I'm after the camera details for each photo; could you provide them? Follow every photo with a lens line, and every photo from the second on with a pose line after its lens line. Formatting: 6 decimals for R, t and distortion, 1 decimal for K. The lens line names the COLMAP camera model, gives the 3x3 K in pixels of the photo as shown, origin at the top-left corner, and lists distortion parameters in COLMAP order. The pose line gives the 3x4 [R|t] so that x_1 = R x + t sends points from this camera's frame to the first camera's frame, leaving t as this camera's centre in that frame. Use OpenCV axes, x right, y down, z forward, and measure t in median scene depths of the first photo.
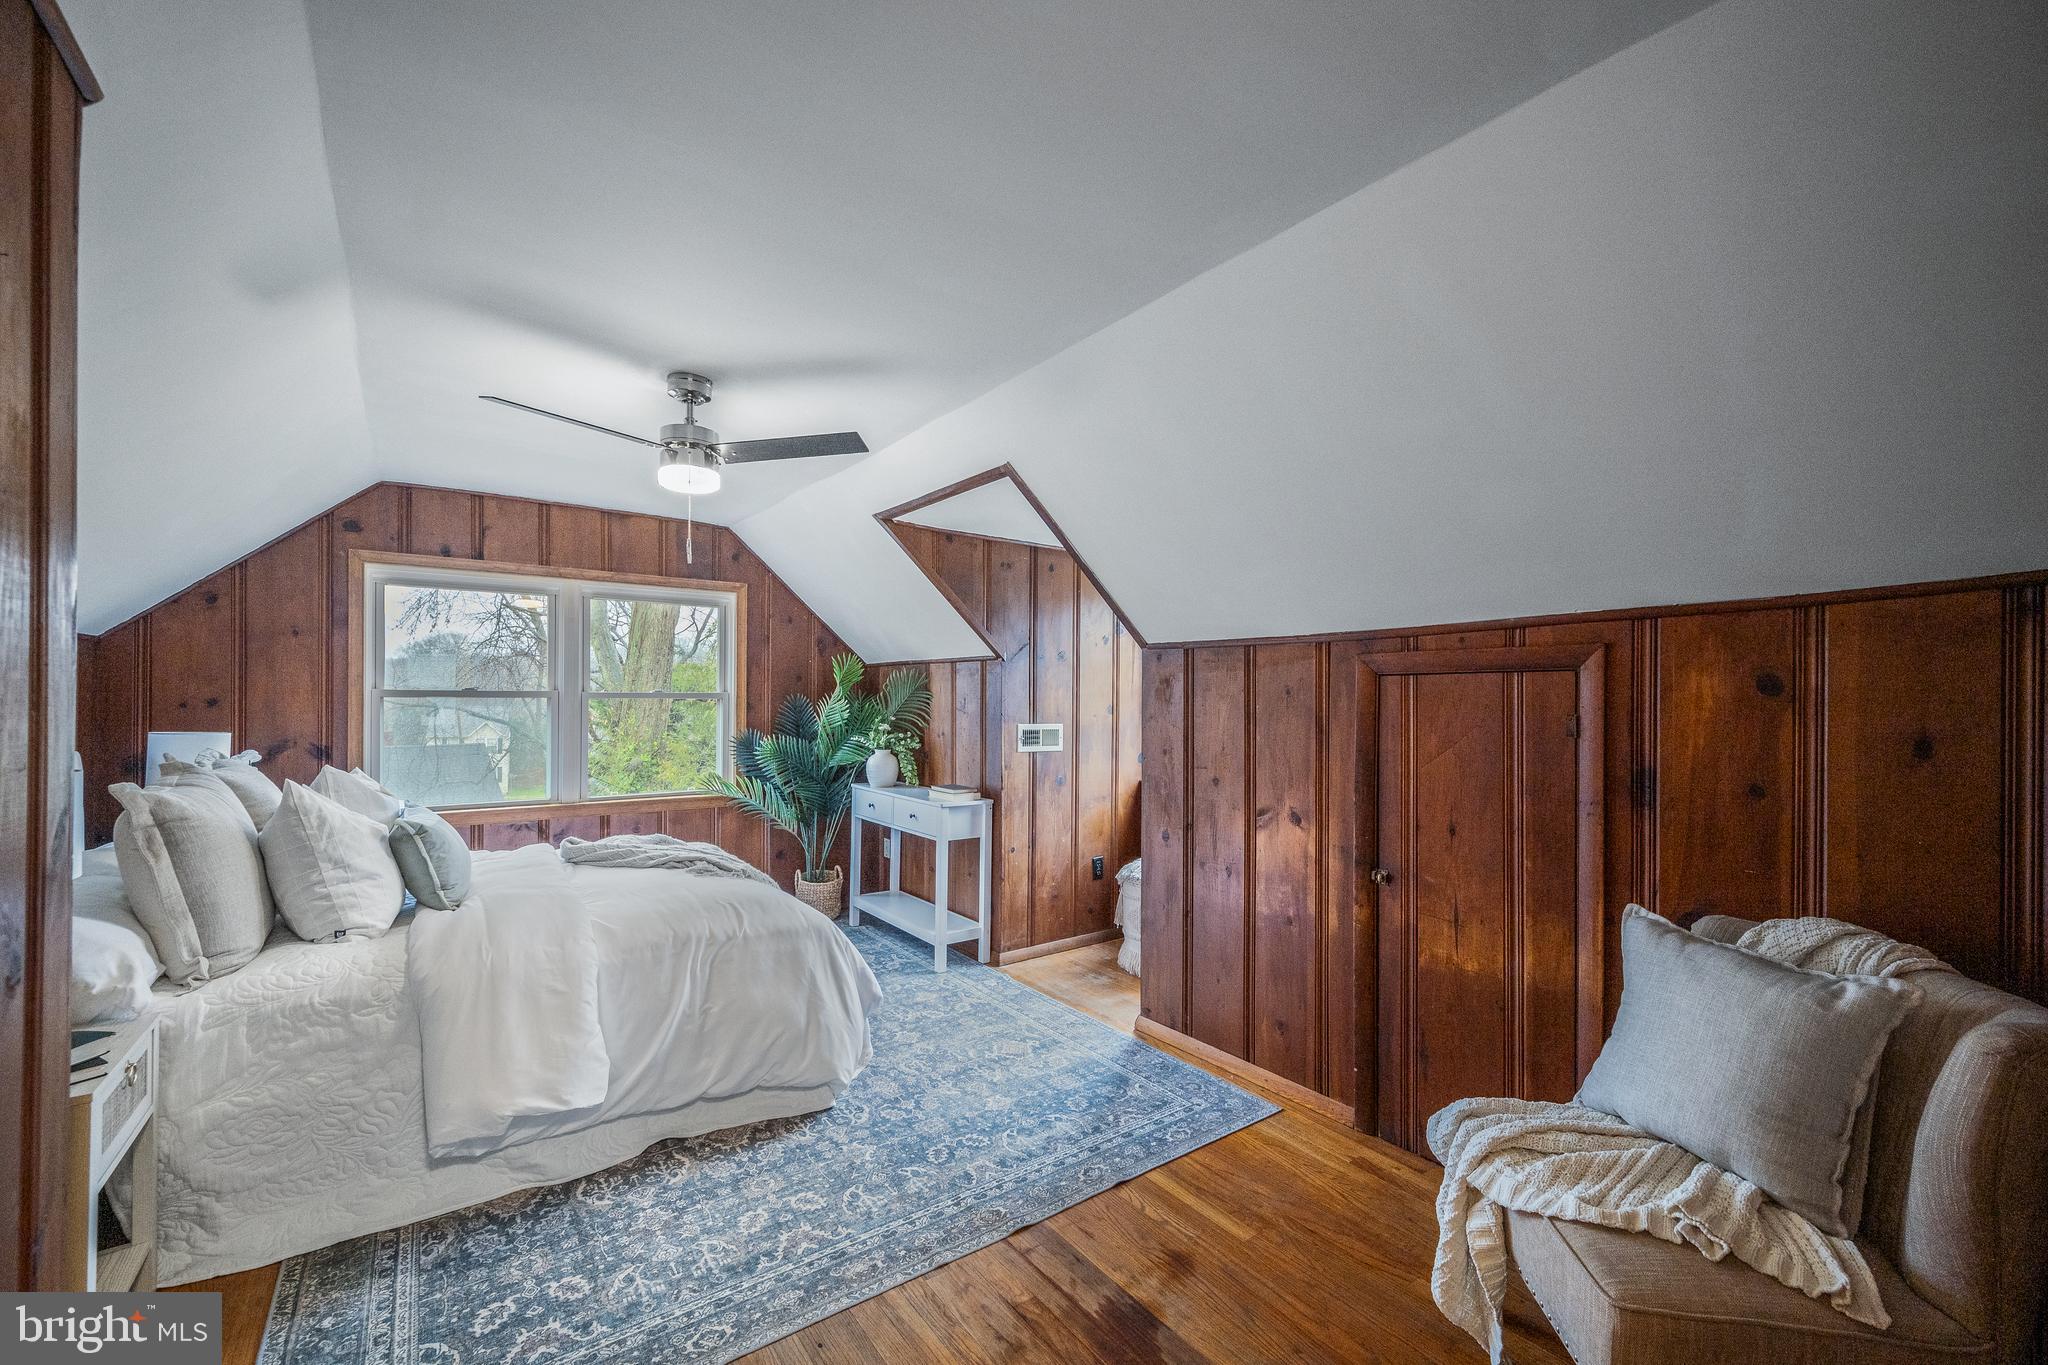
lens RADIAL K [[822.2, 0, 1014.9], [0, 822.2, 685.5], [0, 0, 1]] dist [-0.001002, -0.000192]
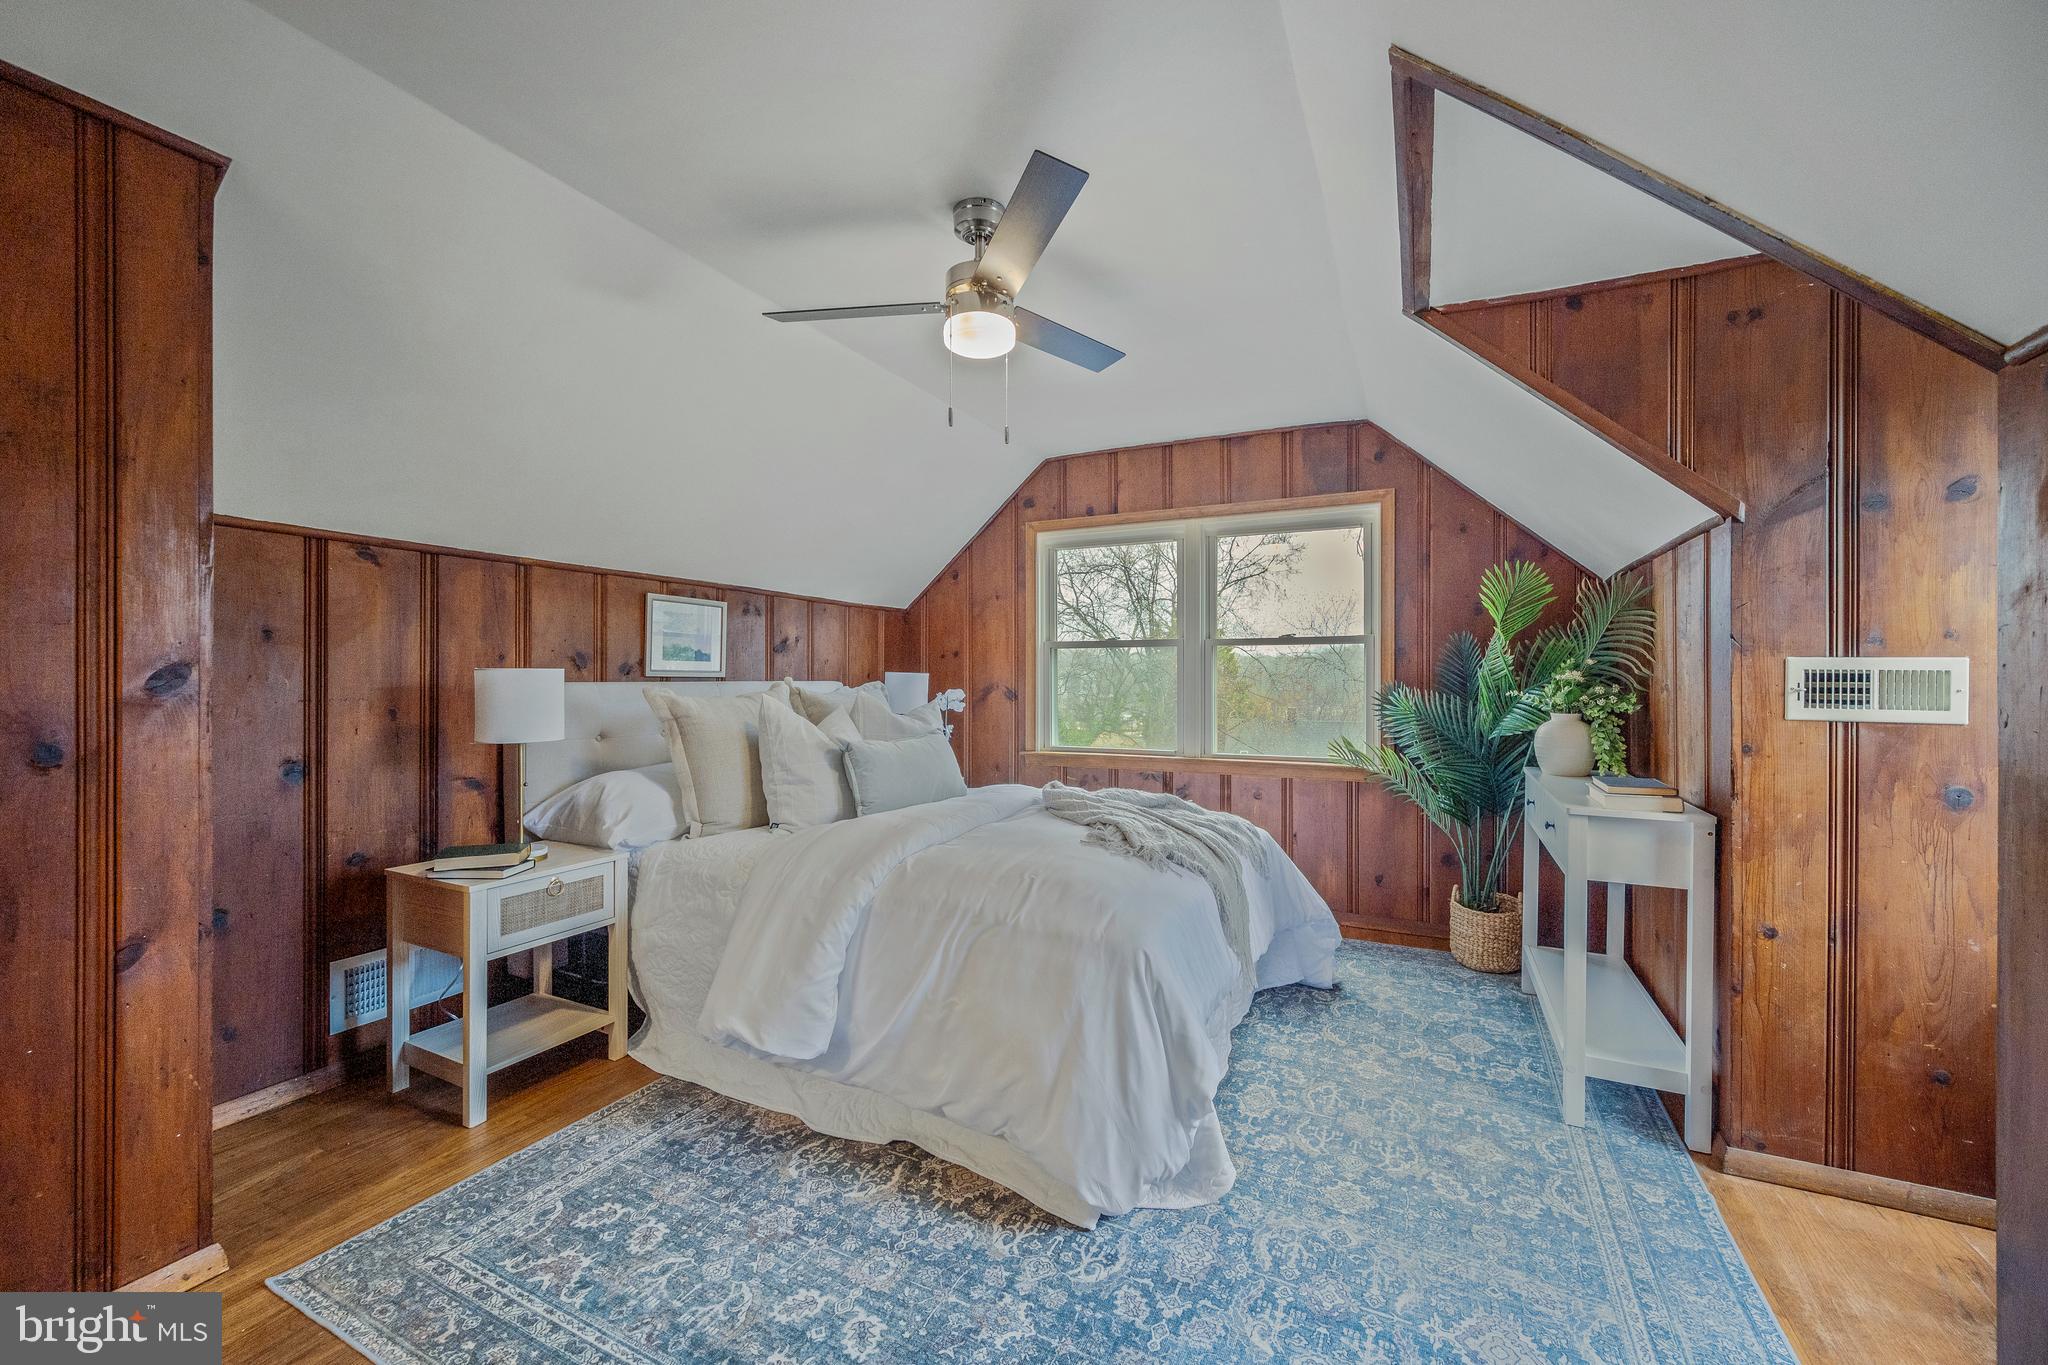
lens RADIAL K [[812.0, 0, 1024.3], [0, 812.0, 674.7], [0, 0, 1]] dist [-0.000328, -0.000170]
pose [[0.464784, -0.009348, -0.885375, 0.210307], [0.014397, 0.999892, -0.002999, 0.053371], [0.885307, -0.011352, 0.464868, 0.438193]]
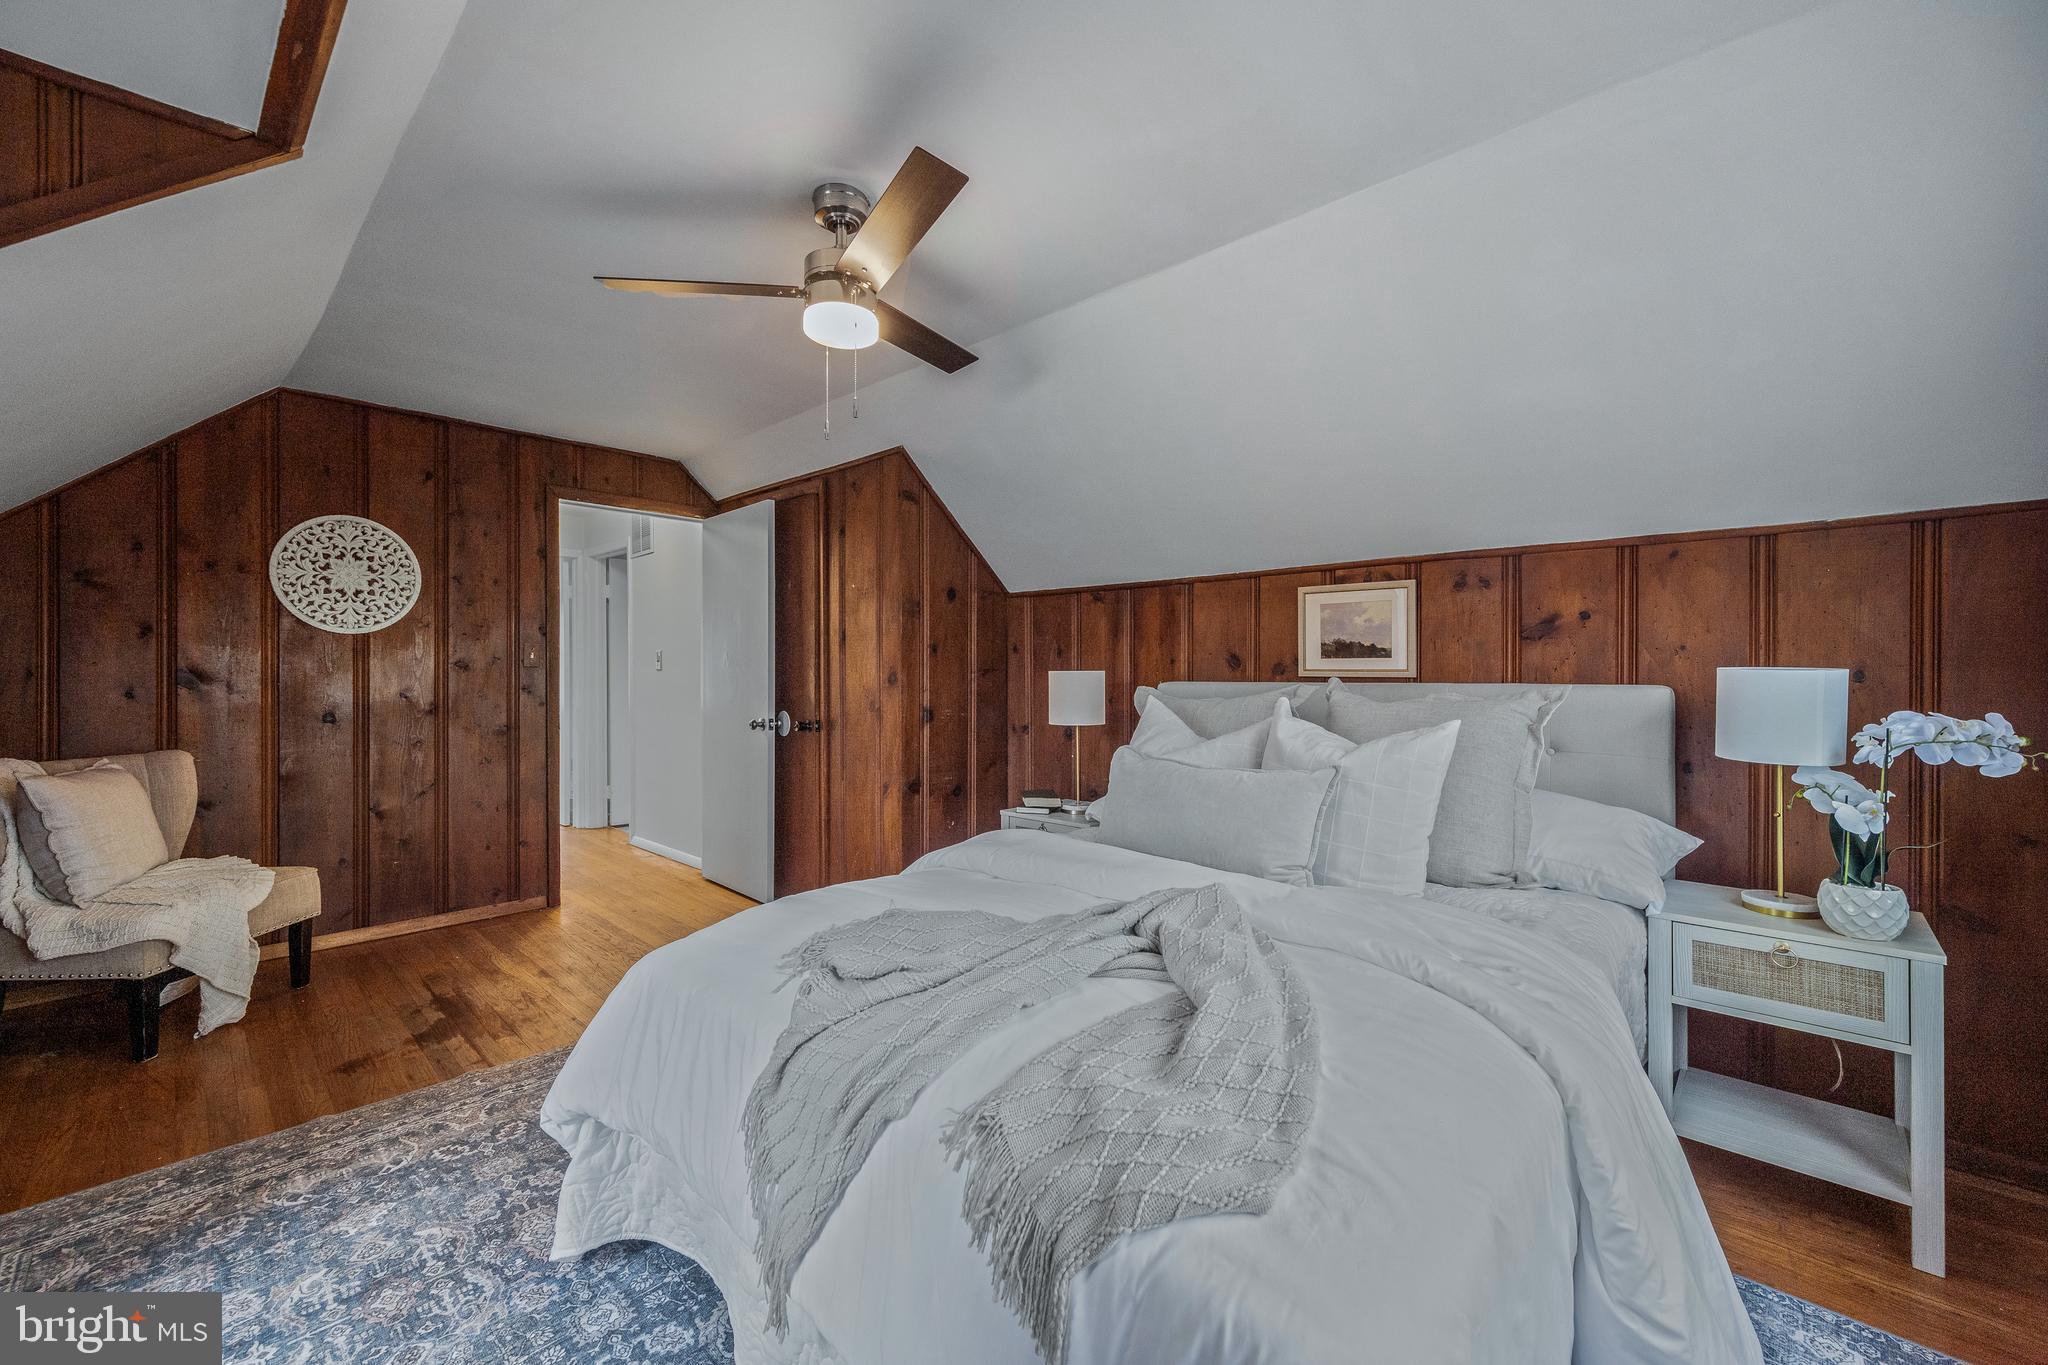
lens RADIAL K [[812.0, 0, 1024.3], [0, 812.0, 674.7], [0, 0, 1]] dist [-0.000328, -0.000170]
pose [[-0.981253, -0.005512, -0.192647, -0.271712], [-0.002907, 0.999901, -0.013802, 0.056767], [0.192704, -0.012983, -0.981171, 1.159840]]
